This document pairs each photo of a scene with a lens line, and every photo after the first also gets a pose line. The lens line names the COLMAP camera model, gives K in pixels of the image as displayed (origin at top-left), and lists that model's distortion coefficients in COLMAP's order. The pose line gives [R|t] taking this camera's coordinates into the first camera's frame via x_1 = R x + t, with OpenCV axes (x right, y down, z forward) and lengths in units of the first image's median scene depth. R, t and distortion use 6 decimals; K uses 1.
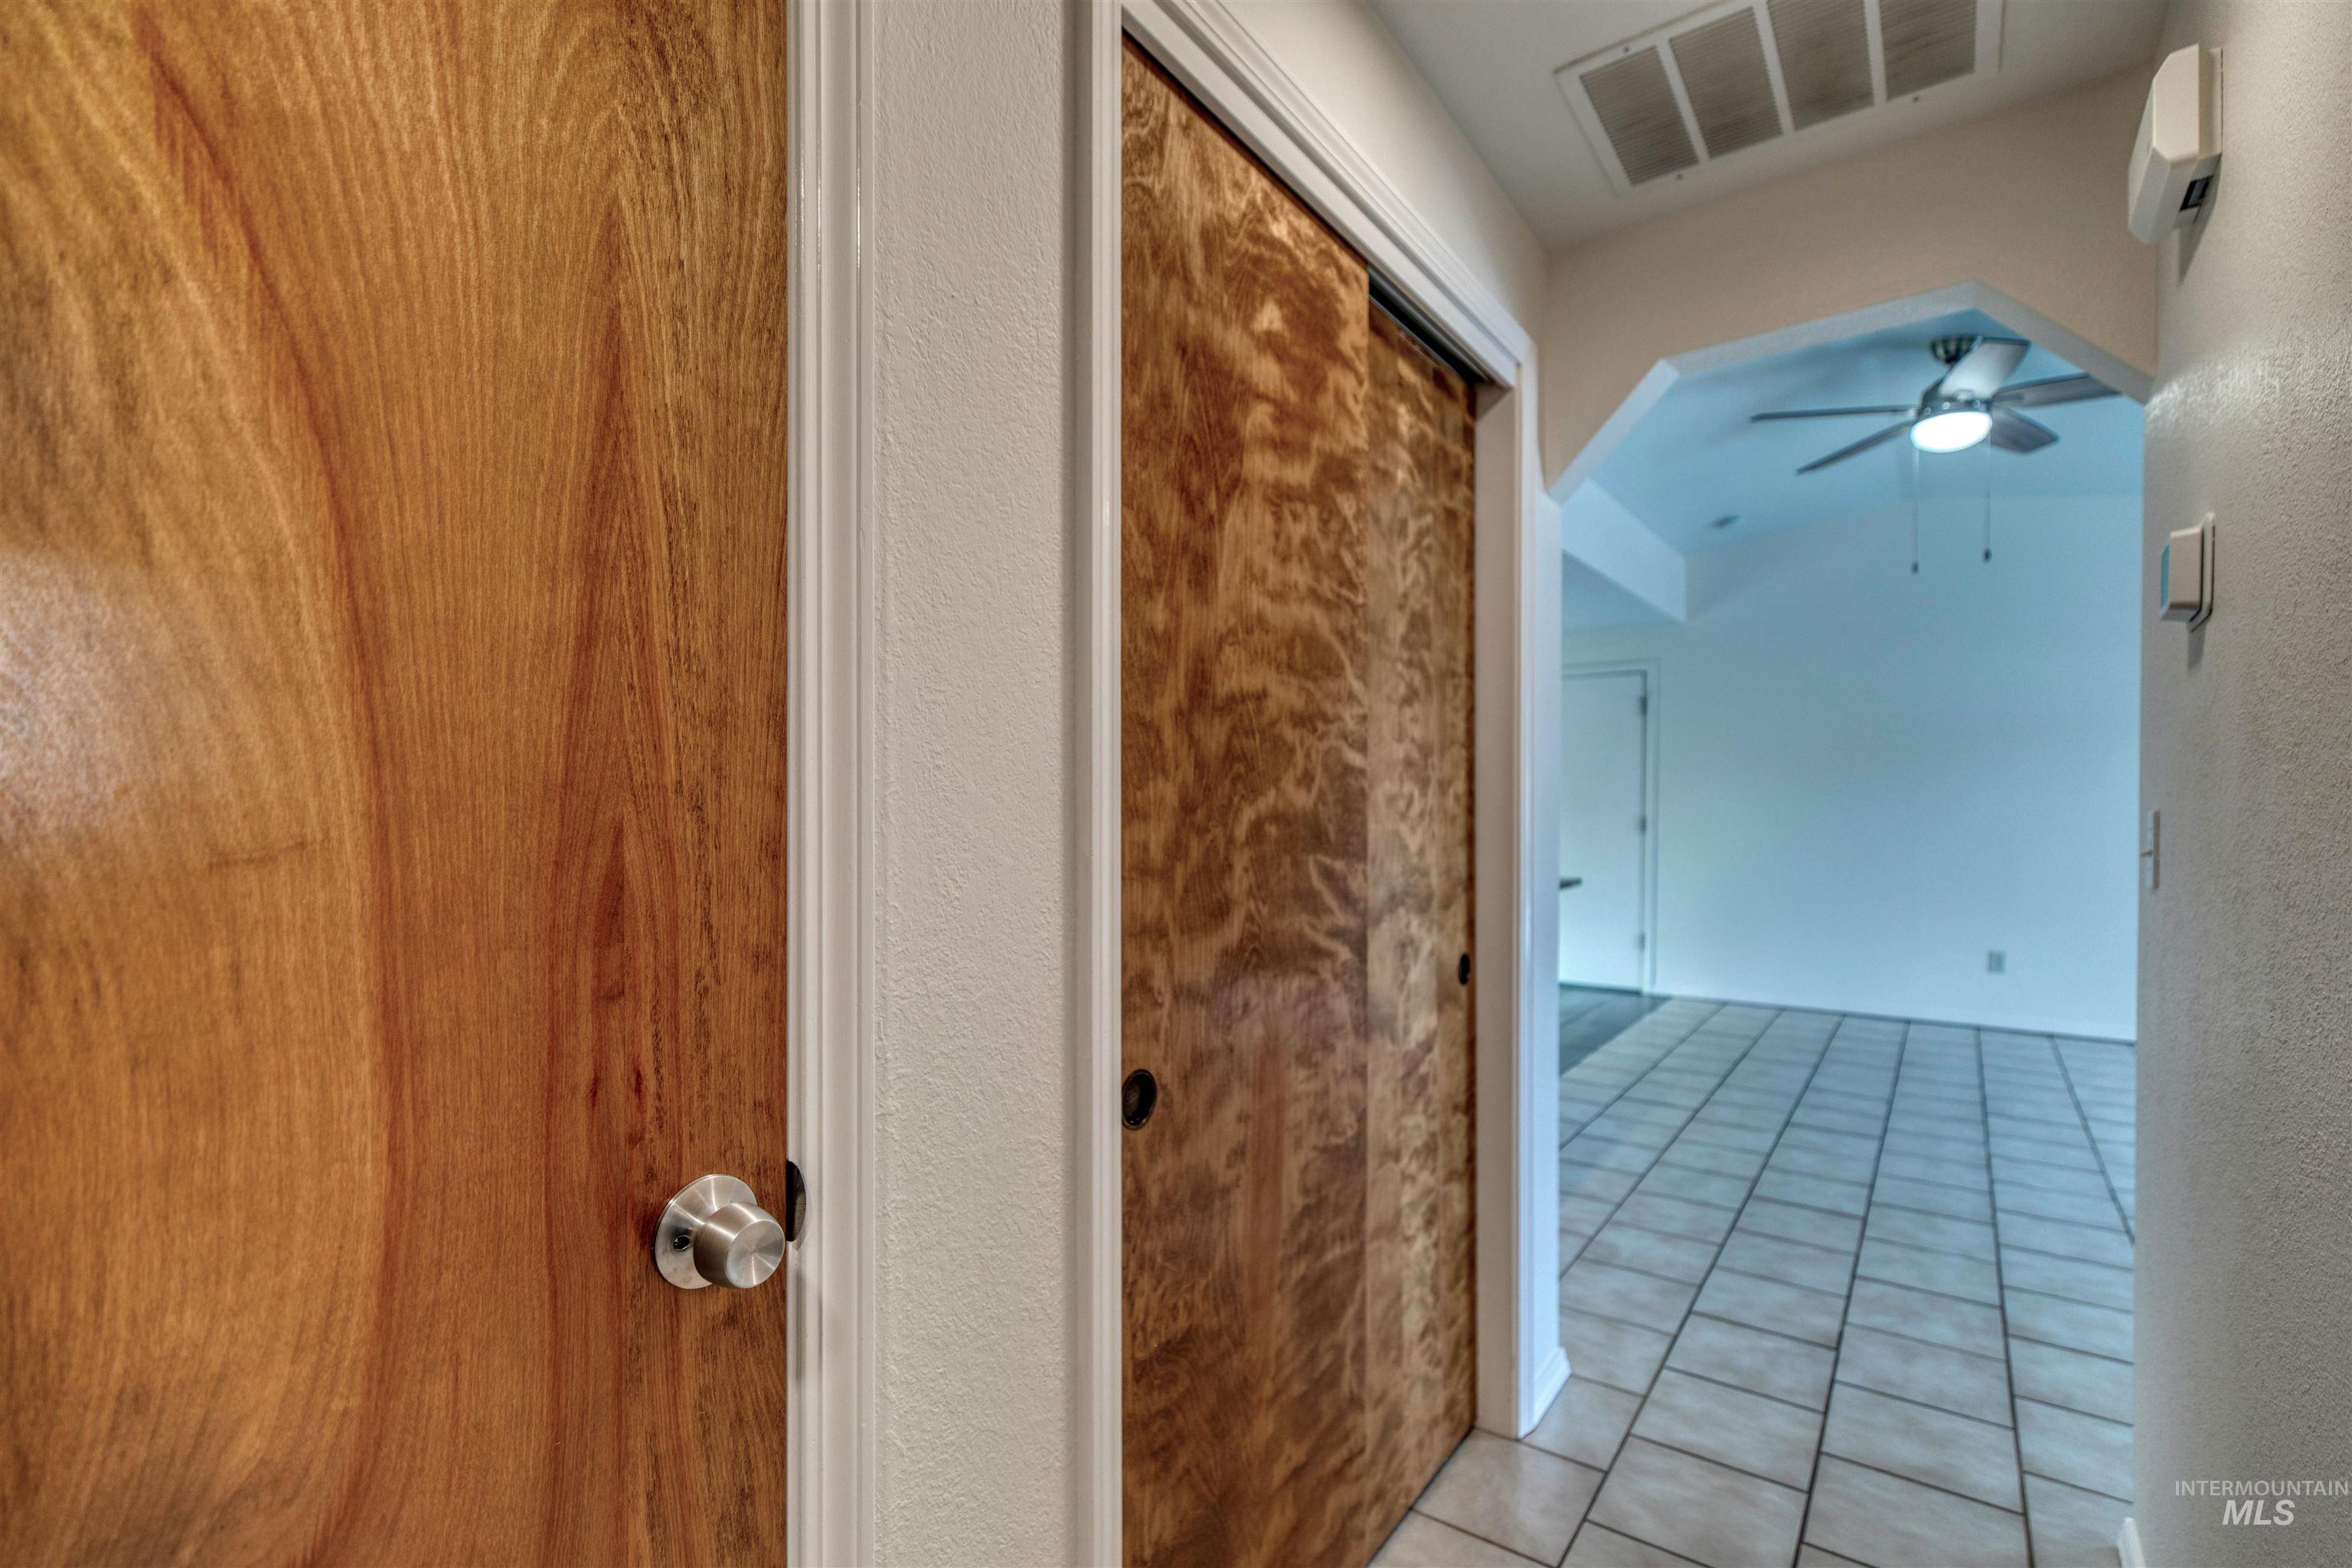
lens RADIAL K [[1059.2, 0, 1173.5], [0, 1059.2, 810.4], [0, 0, 1]] dist [0.001684, 0.000187]
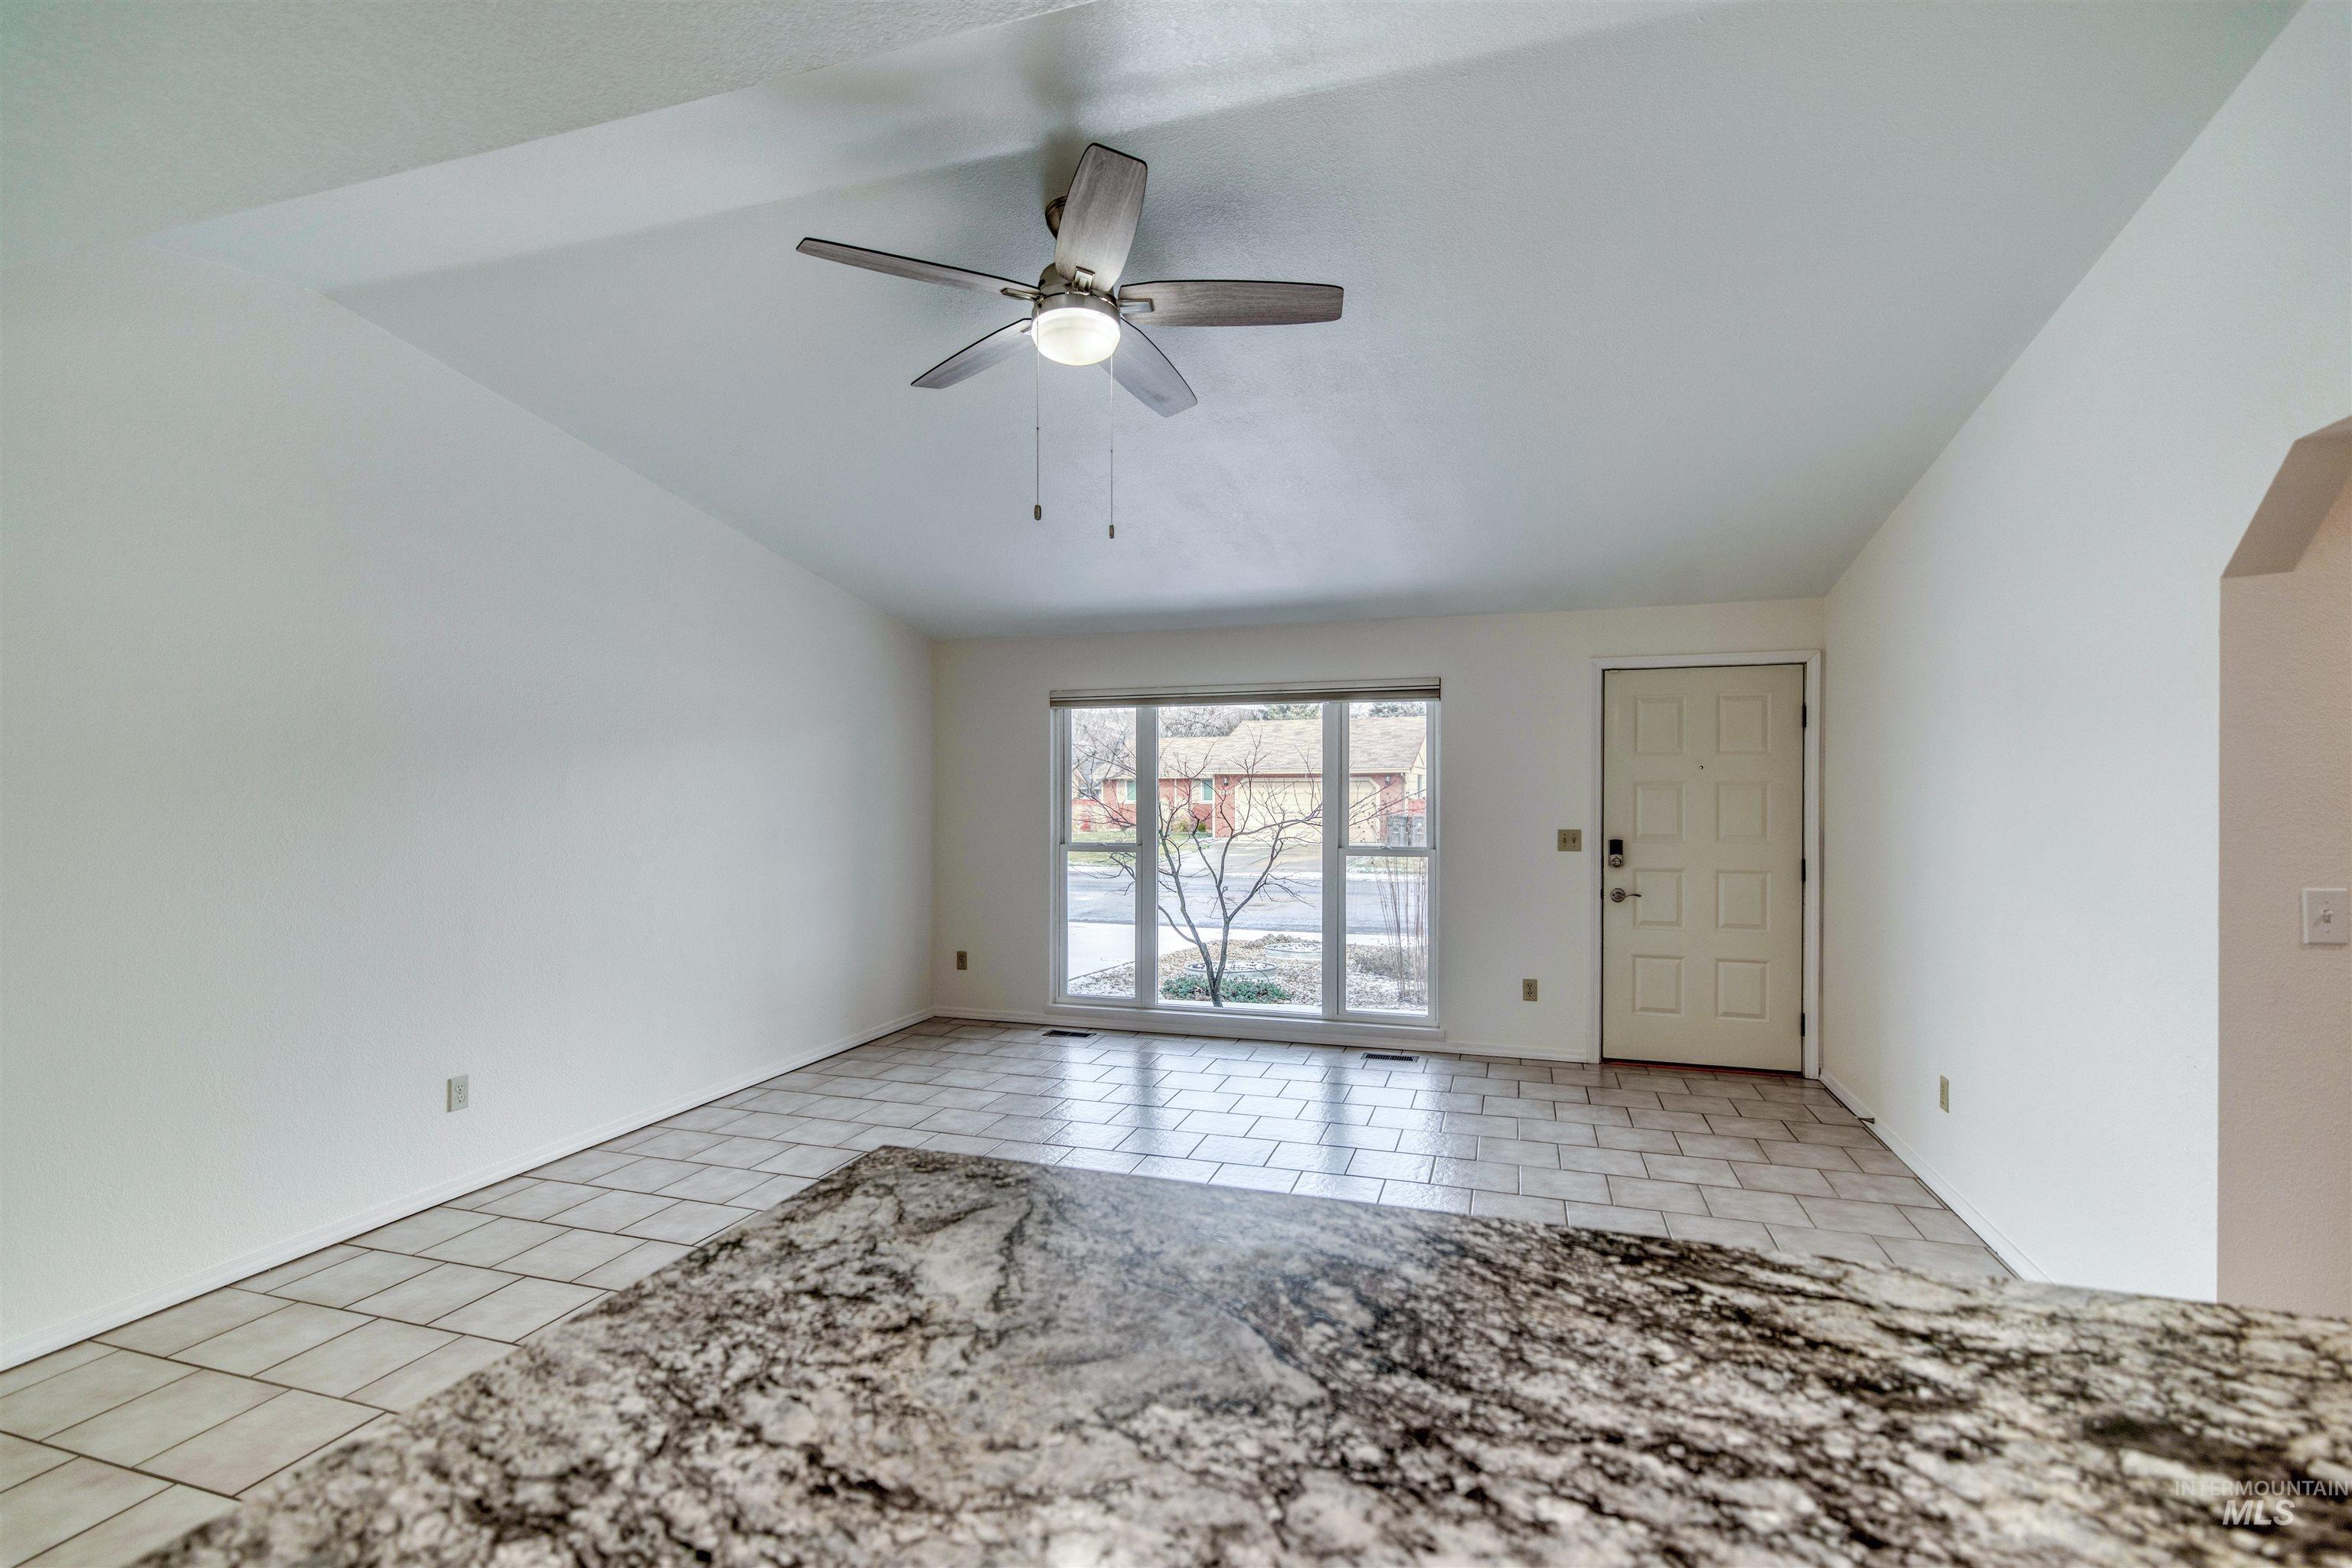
lens RADIAL K [[1055.2, 0, 1179.8], [0, 1055.2, 799.9], [0, 0, 1]] dist [0.005707, -0.000069]
pose [[-0.321676, -0.007109, 0.946823, 0.082660], [0.006804, 0.999929, 0.009819, -0.109220], [-0.946825, 0.009601, -0.321605, 2.270241]]
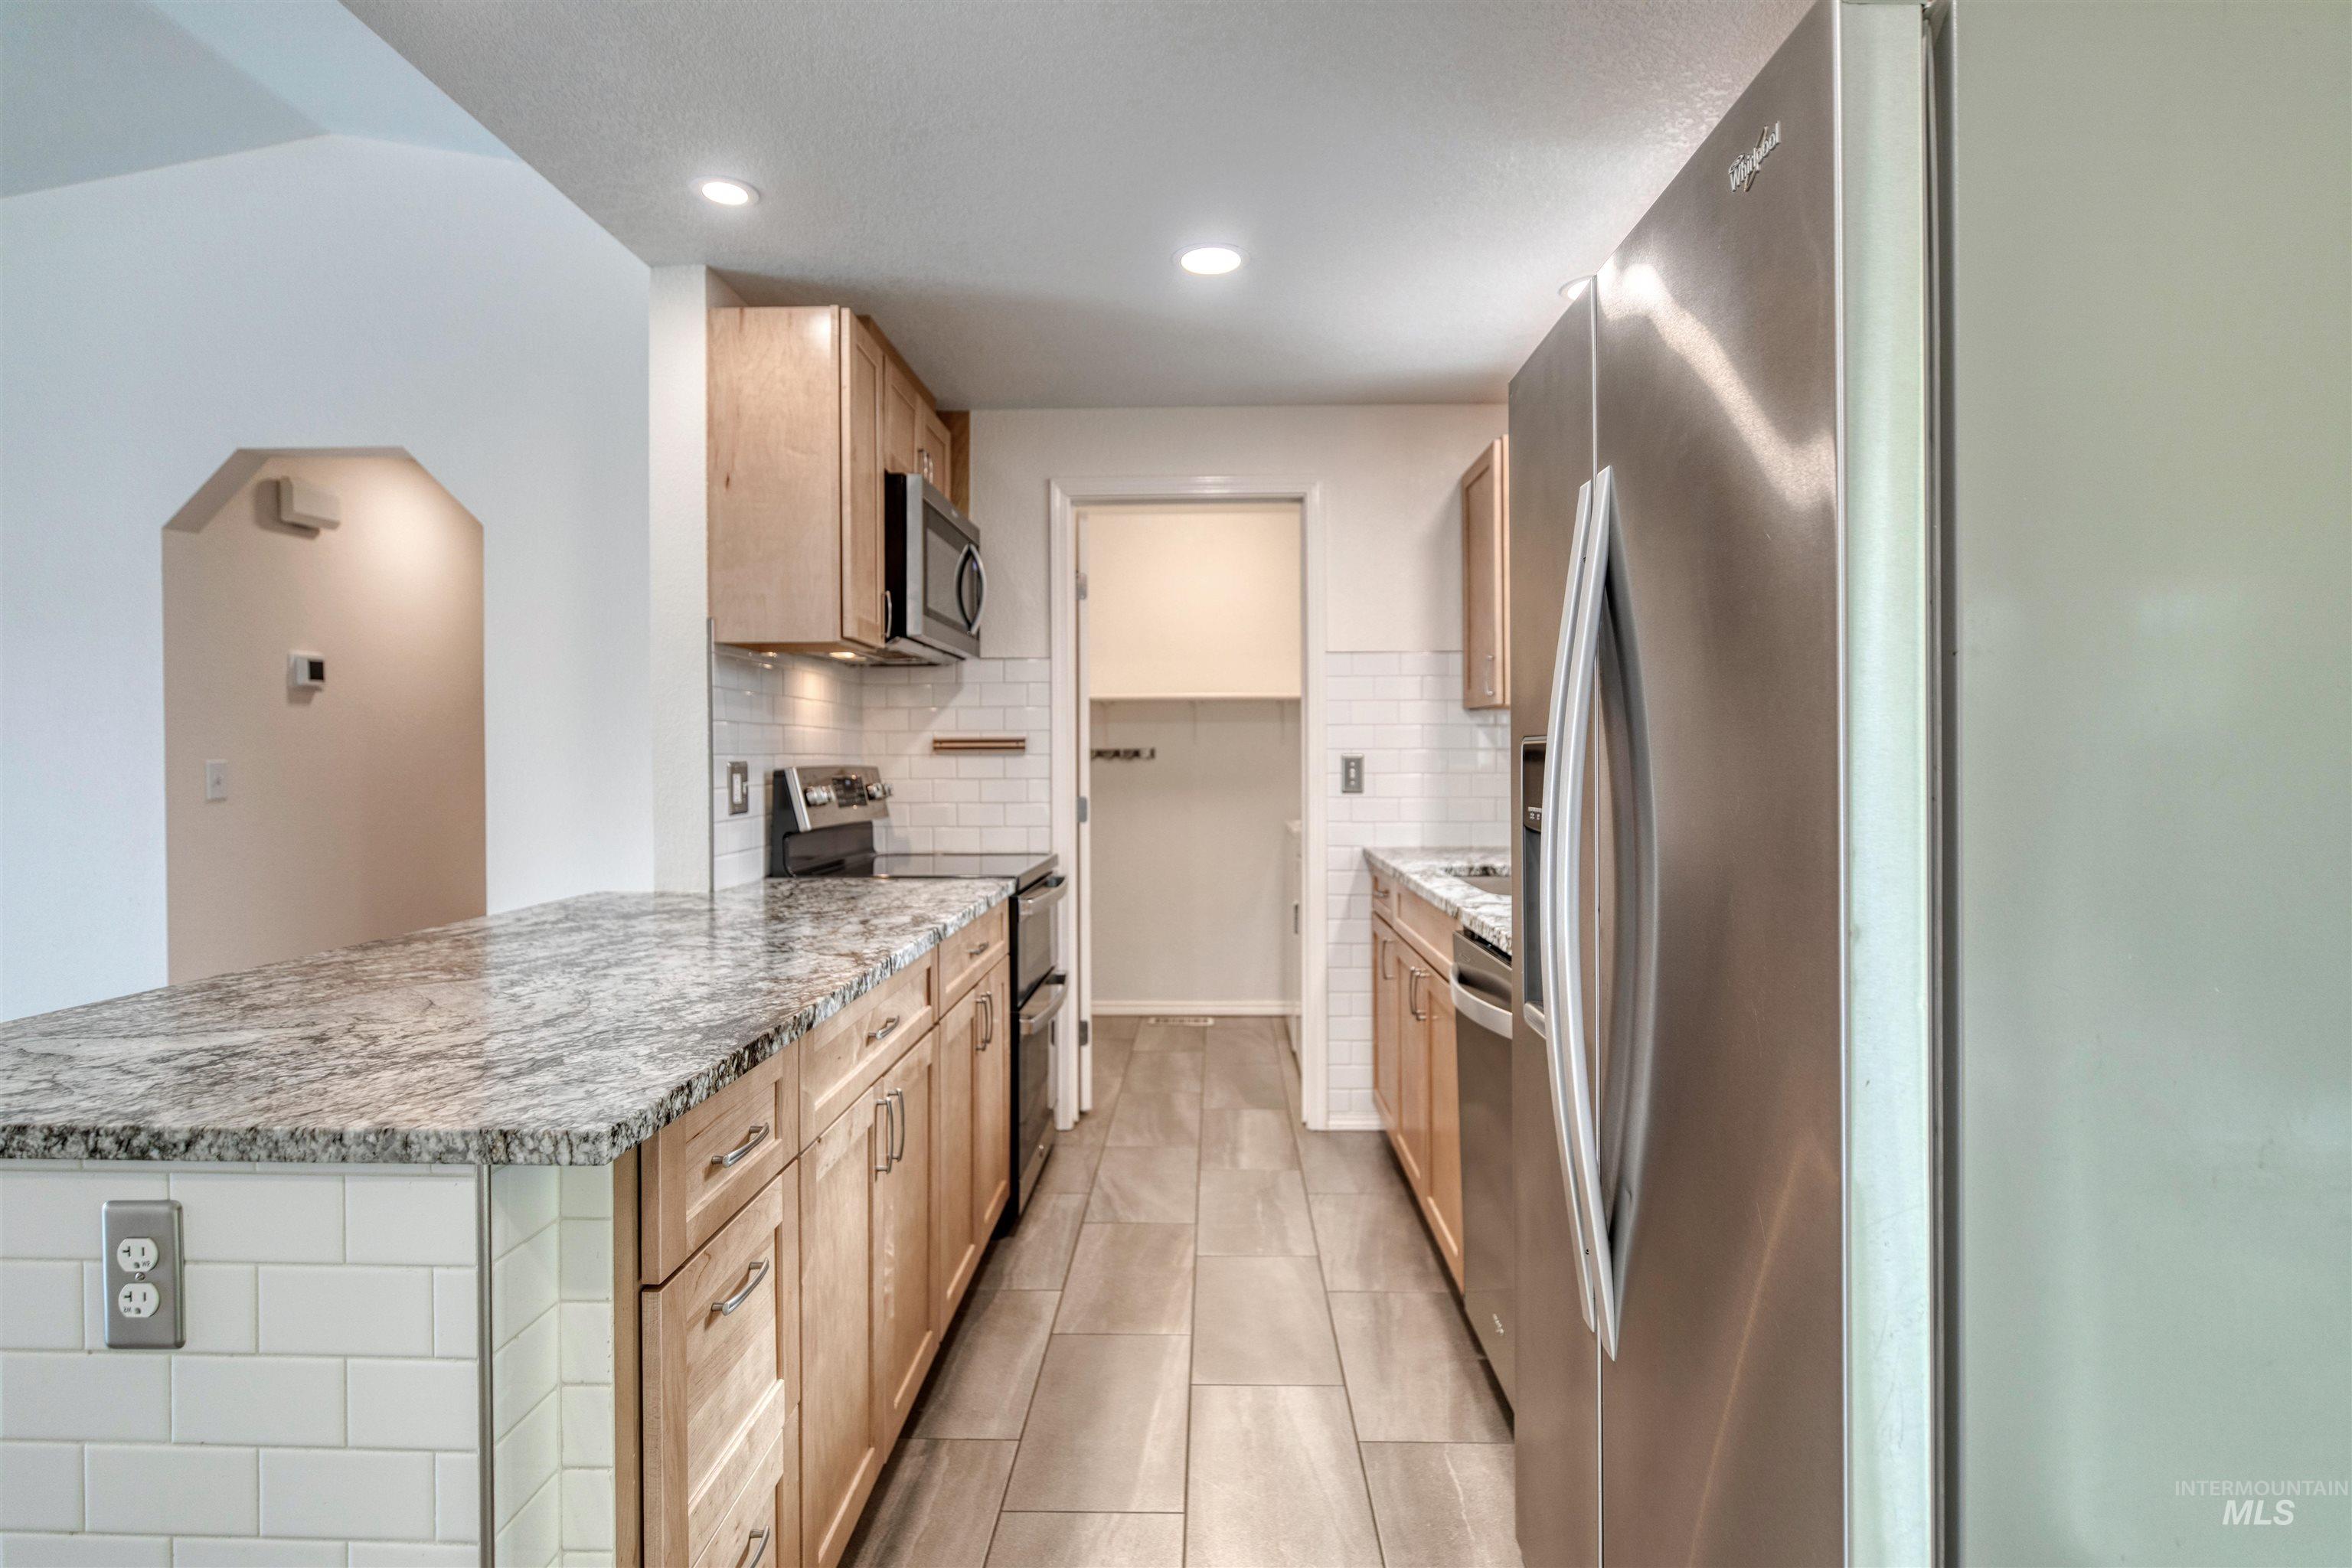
lens RADIAL K [[1201.1, 0, 1171.2], [0, 1201.1, 755.4], [0, 0, 1]] dist [-0.002098, 0.001253]
pose [[-0.825744, 0.002354, -0.564040, 0.575200], [-0.001264, 0.999981, 0.006025, -0.019410], [0.564043, 0.005688, -0.825726, 3.048087]]
